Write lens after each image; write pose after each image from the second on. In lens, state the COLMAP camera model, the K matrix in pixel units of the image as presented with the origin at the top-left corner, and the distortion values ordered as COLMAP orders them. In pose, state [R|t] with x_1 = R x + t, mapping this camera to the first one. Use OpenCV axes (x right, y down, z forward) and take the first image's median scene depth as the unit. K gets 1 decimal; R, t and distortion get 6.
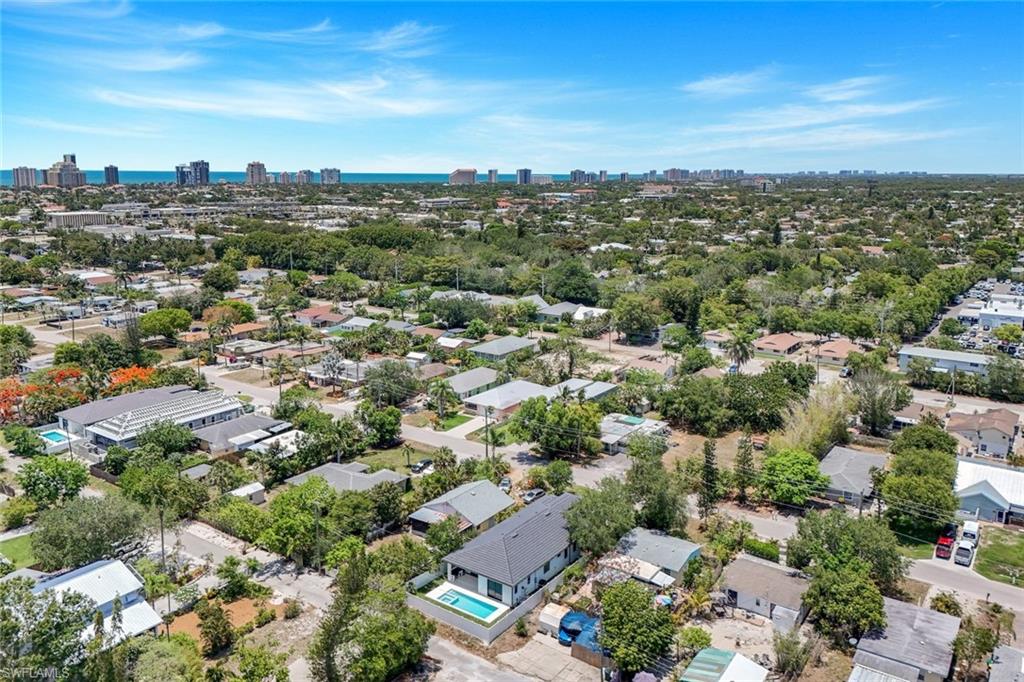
lens RADIAL K [[749.2, 0, 512.0], [0, 749.2, 341.0], [0, 0, 1]] dist [0.003278, 0.000733]
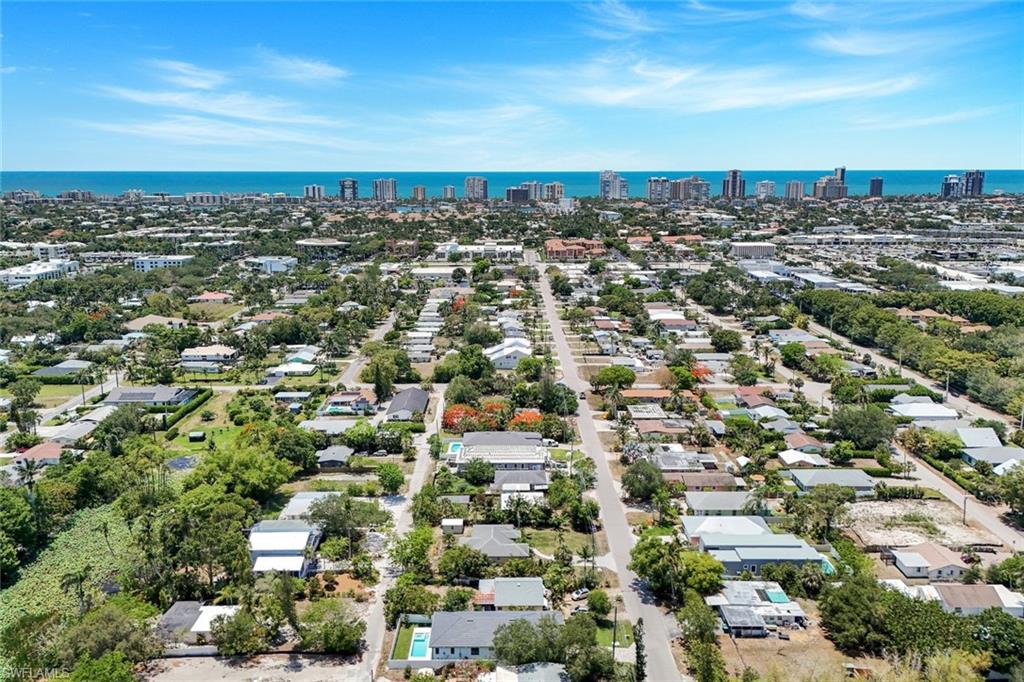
lens RADIAL K [[749.2, 0, 512.0], [0, 749.2, 341.0], [0, 0, 1]] dist [0.003278, 0.000733]
pose [[0.577123, 0.163836, -0.800054, 0.710060], [-0.167455, 0.982594, 0.080423, -0.247662], [0.799304, 0.087559, 0.594513, 0.131203]]
